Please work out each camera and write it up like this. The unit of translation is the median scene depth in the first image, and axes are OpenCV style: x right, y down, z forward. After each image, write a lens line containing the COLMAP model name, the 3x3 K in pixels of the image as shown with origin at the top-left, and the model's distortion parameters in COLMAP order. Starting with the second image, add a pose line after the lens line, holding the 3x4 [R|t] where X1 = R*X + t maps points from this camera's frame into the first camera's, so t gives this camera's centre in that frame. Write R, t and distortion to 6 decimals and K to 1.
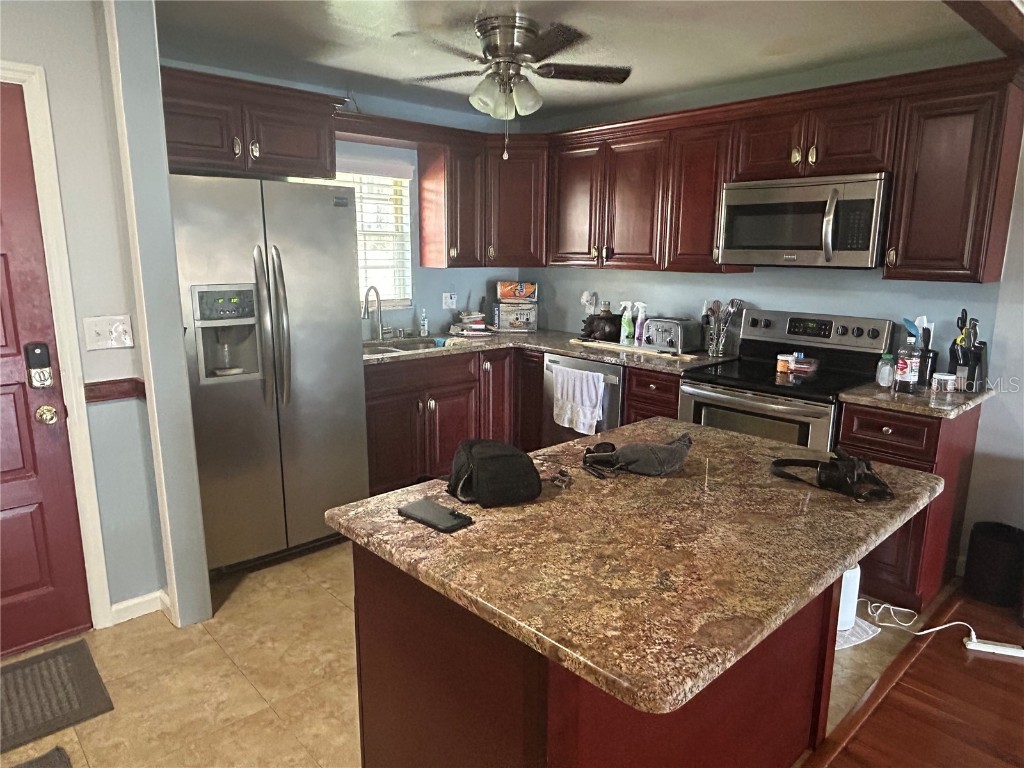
lens RADIAL K [[662.6, 0, 512.6], [0, 662.6, 382.9], [0, 0, 1]] dist [-0.003178, -0.003625]
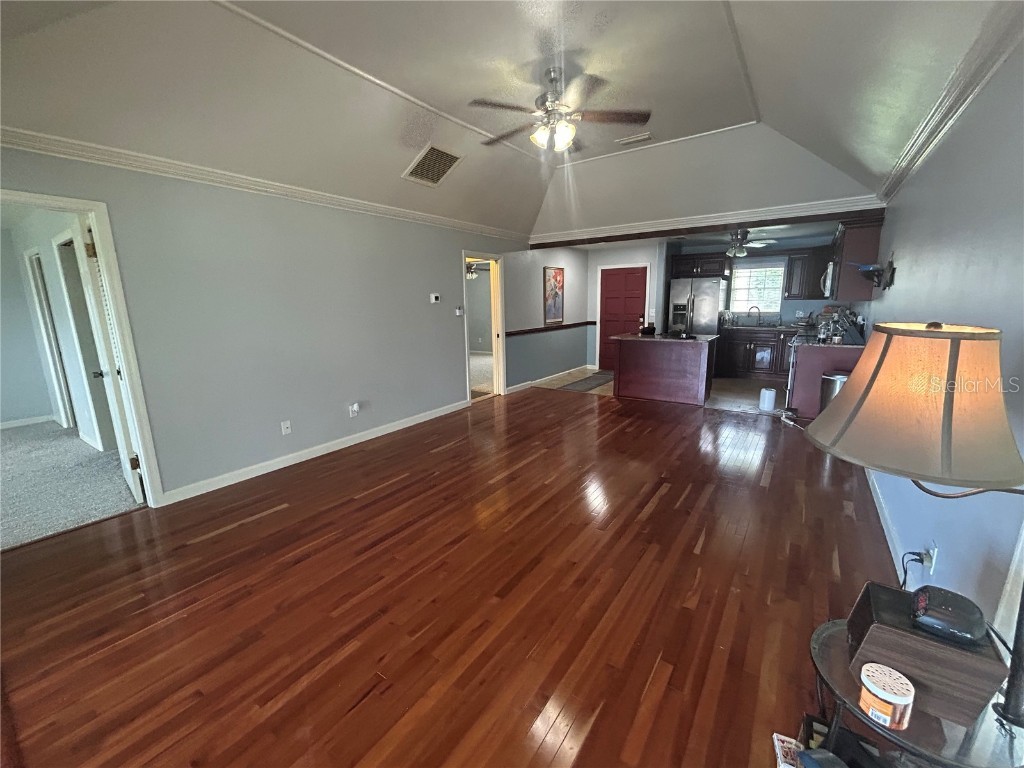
lens RADIAL K [[414.1, 0, 516.9], [0, 414.1, 383.9], [0, 0, 1]] dist [-0.000981, 0.000026]
pose [[0.229793, 0.181185, -0.956226, 3.666470], [-0.173190, 0.974449, 0.143018, 0.298303], [0.957706, 0.132745, 0.255301, -1.171632]]
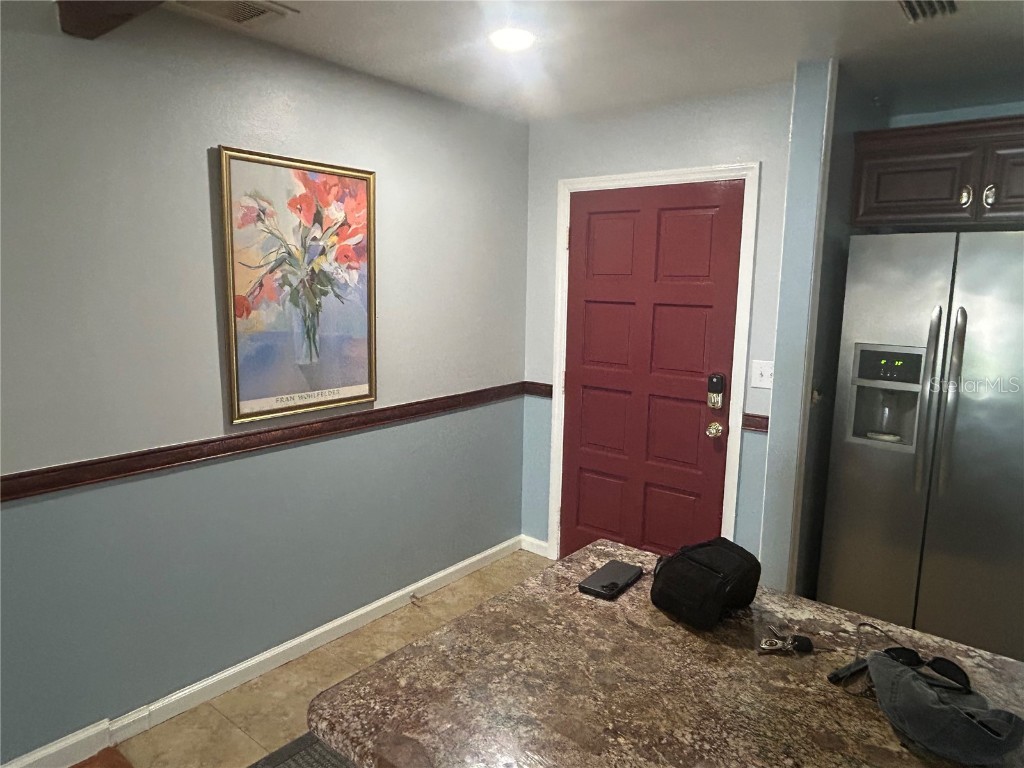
lens RADIAL K [[662.6, 0, 509.5], [0, 662.6, 381.8], [0, 0, 1]] dist [-0.003178, -0.003625]
pose [[0.144317, 0.147056, -0.978543, 0.759512], [-0.215390, 0.969853, 0.113984, -0.161401], [0.965805, 0.194318, 0.171641, 0.595638]]
